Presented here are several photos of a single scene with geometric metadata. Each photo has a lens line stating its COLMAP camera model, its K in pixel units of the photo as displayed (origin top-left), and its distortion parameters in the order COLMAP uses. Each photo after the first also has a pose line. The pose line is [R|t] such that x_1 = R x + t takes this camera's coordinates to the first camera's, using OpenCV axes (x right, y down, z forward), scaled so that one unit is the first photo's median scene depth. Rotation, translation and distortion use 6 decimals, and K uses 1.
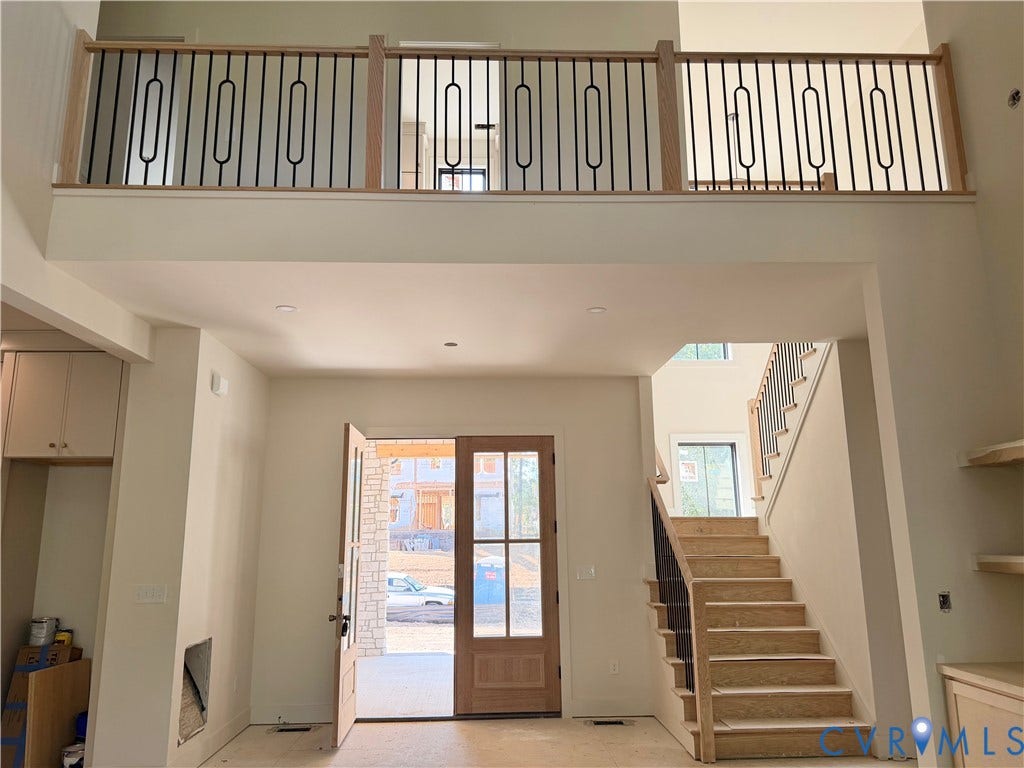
lens RADIAL K [[724.7, 0, 512.1], [0, 724.7, 387.3], [0, 0, 1]] dist [0.128362, -0.230495]
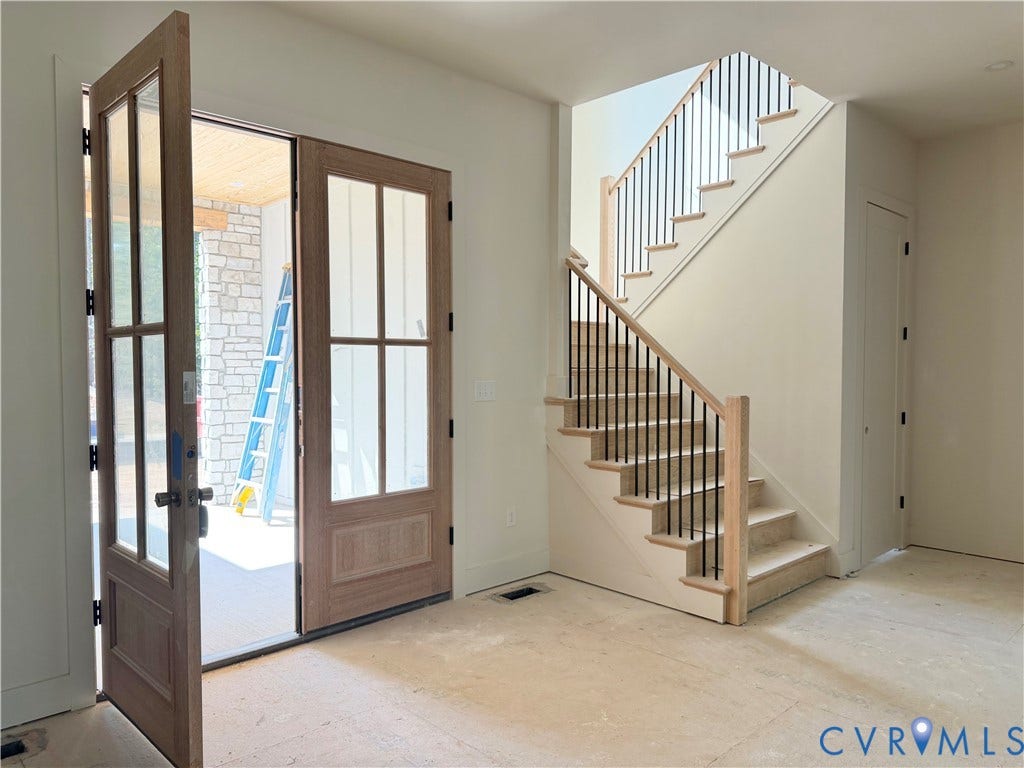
lens RADIAL K [[724.7, 0, 512.1], [0, 724.7, 387.3], [0, 0, 1]] dist [0.128362, -0.230495]
pose [[0.758110, -0.012160, 0.652013, -0.316305], [-0.140169, 0.973419, 0.181131, 0.130424], [-0.636884, -0.228709, 0.736254, 0.509862]]
